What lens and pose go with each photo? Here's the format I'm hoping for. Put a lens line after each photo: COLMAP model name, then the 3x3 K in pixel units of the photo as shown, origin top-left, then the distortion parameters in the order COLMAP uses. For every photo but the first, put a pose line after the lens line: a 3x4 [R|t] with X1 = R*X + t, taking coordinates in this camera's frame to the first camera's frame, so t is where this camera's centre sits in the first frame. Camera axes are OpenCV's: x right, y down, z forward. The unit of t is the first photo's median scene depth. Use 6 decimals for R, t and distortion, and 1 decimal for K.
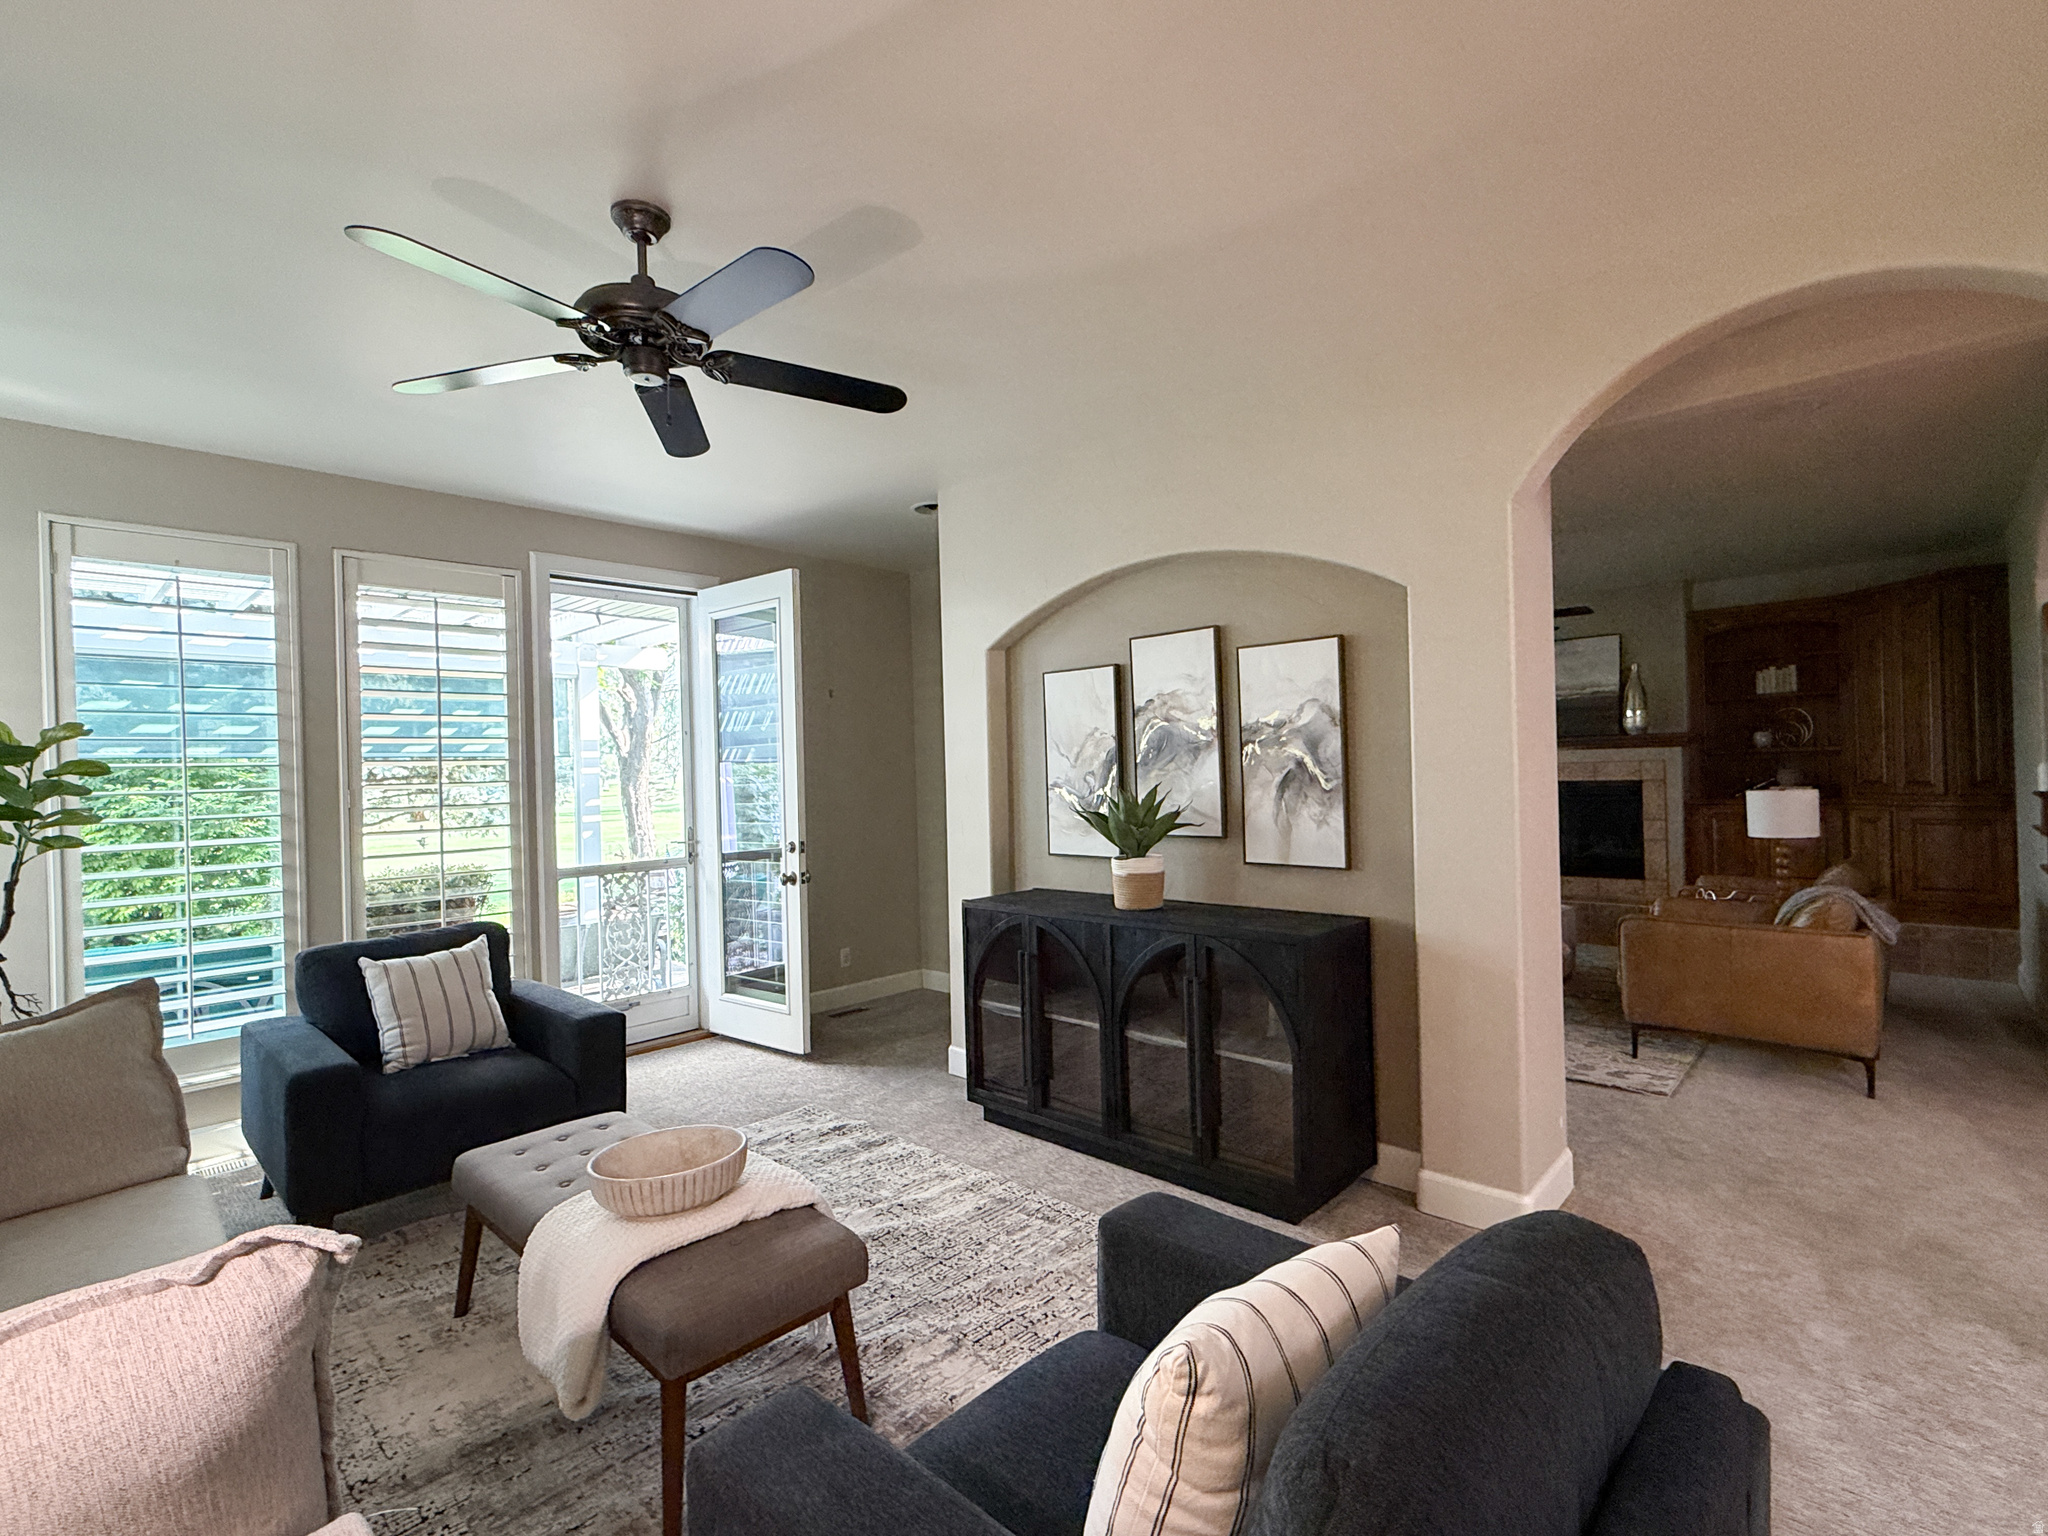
lens RADIAL K [[947.5, 0, 1029.7], [0, 947.5, 772.8], [0, 0, 1]] dist [0.001804, -0.001016]
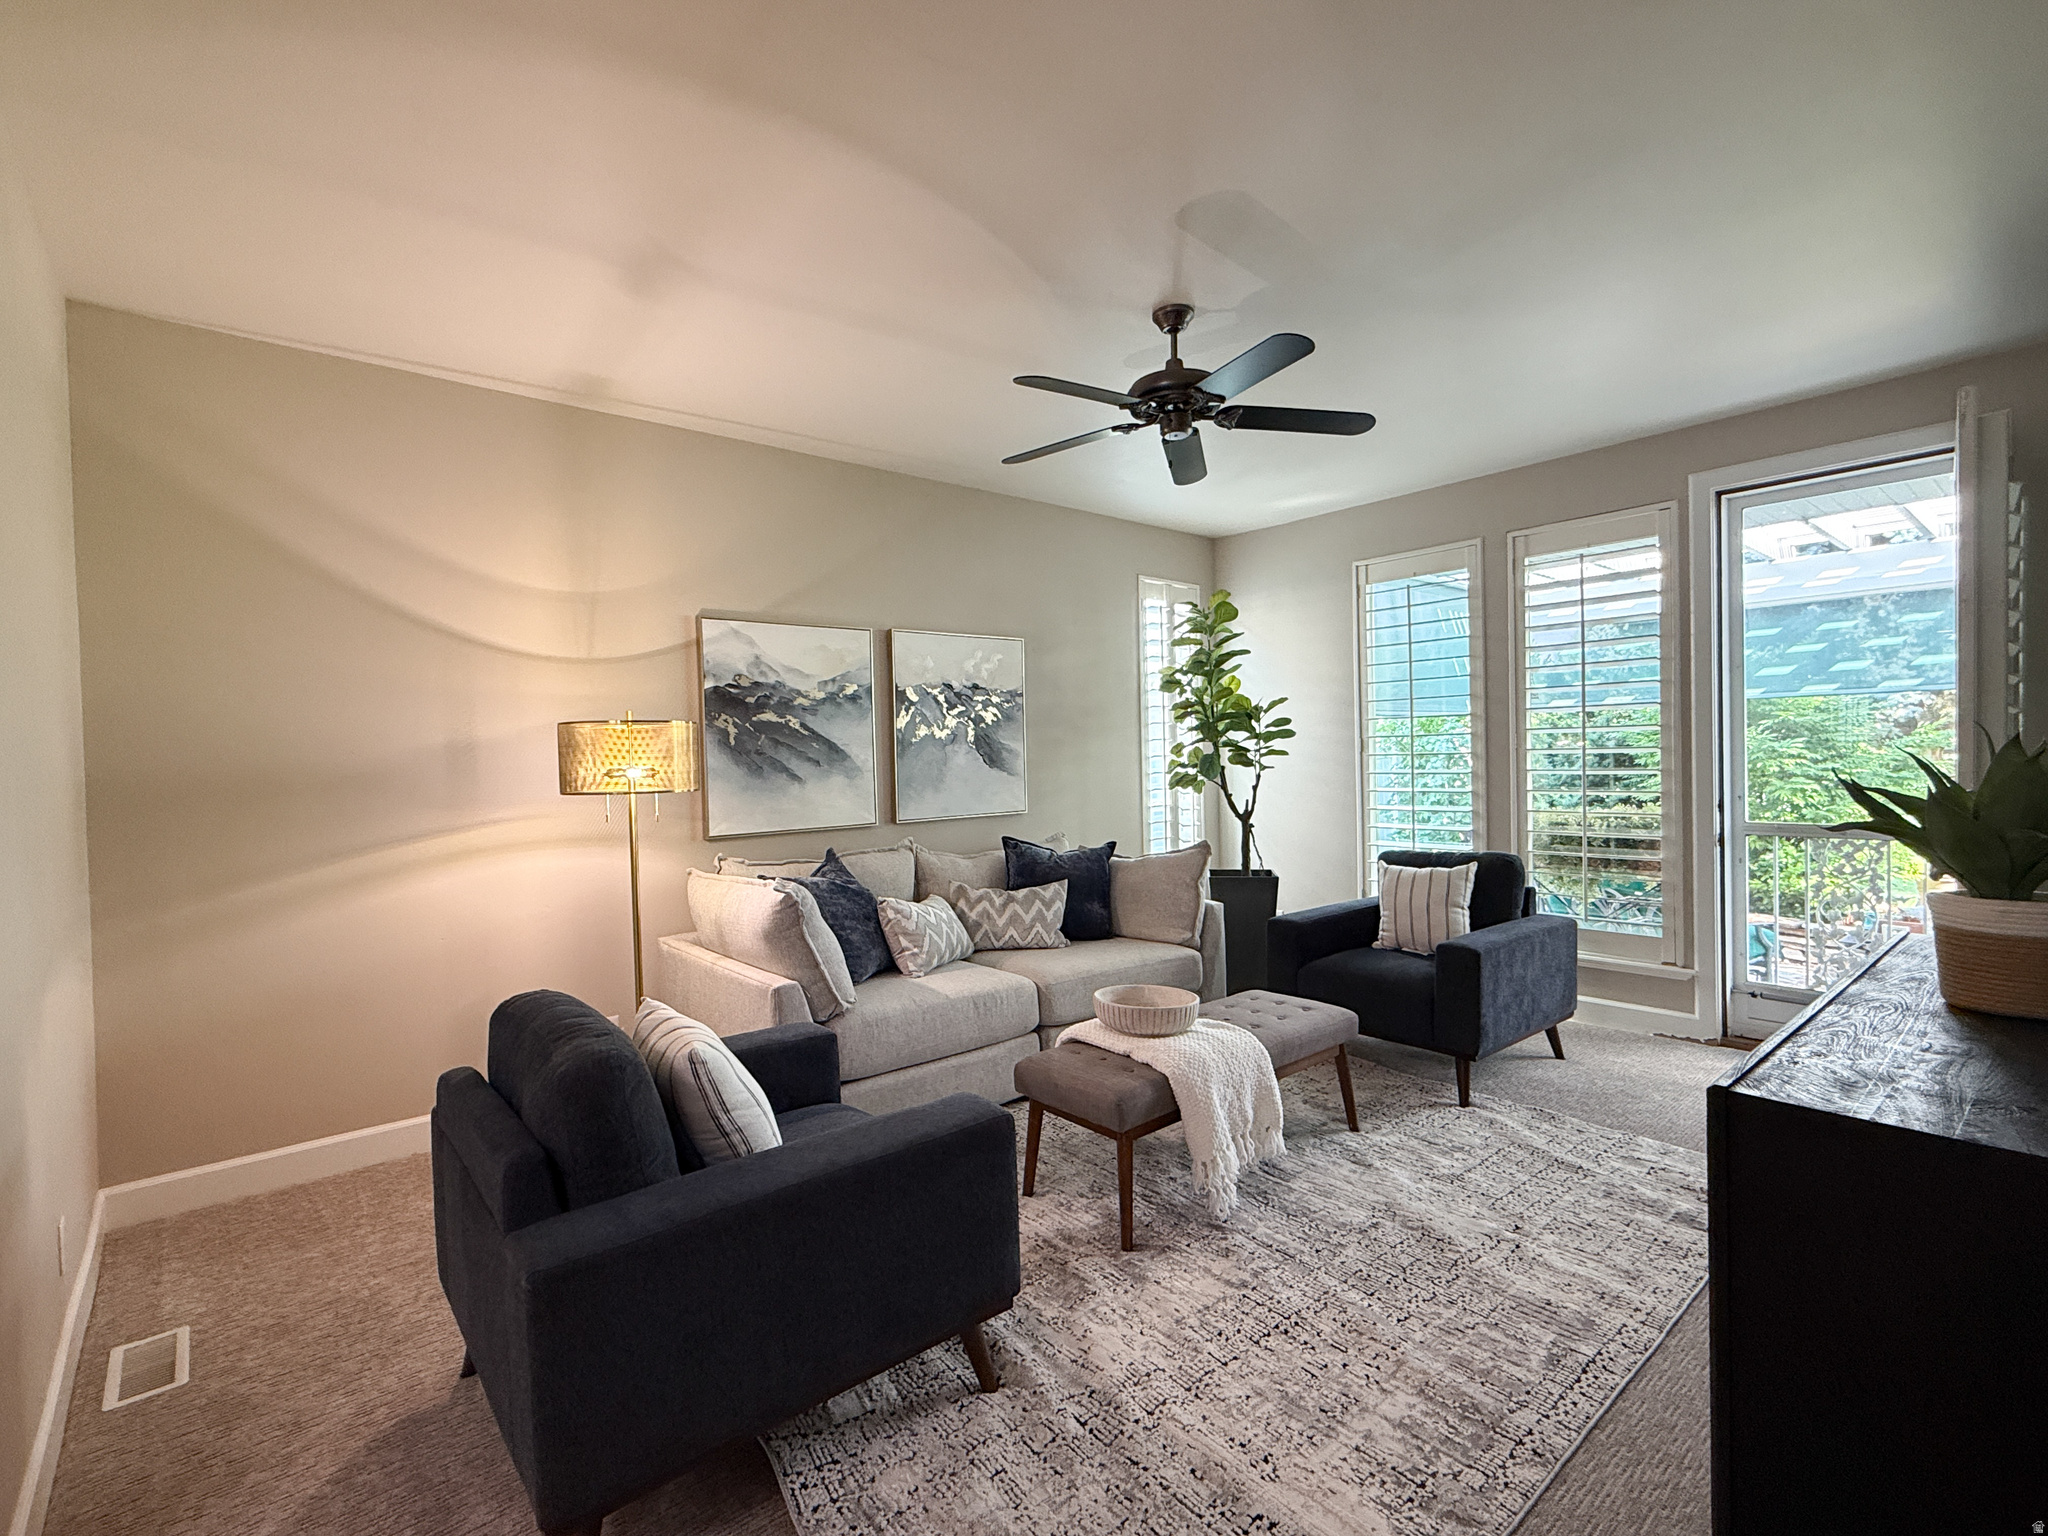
lens RADIAL K [[947.5, 0, 1025.9], [0, 947.5, 775.7], [0, 0, 1]] dist [0.001804, -0.001016]
pose [[-0.103904, 0.055018, -0.993064, 0.538112], [0.025288, 0.998292, 0.052662, -0.007364], [0.994266, -0.019640, -0.105118, 0.505757]]
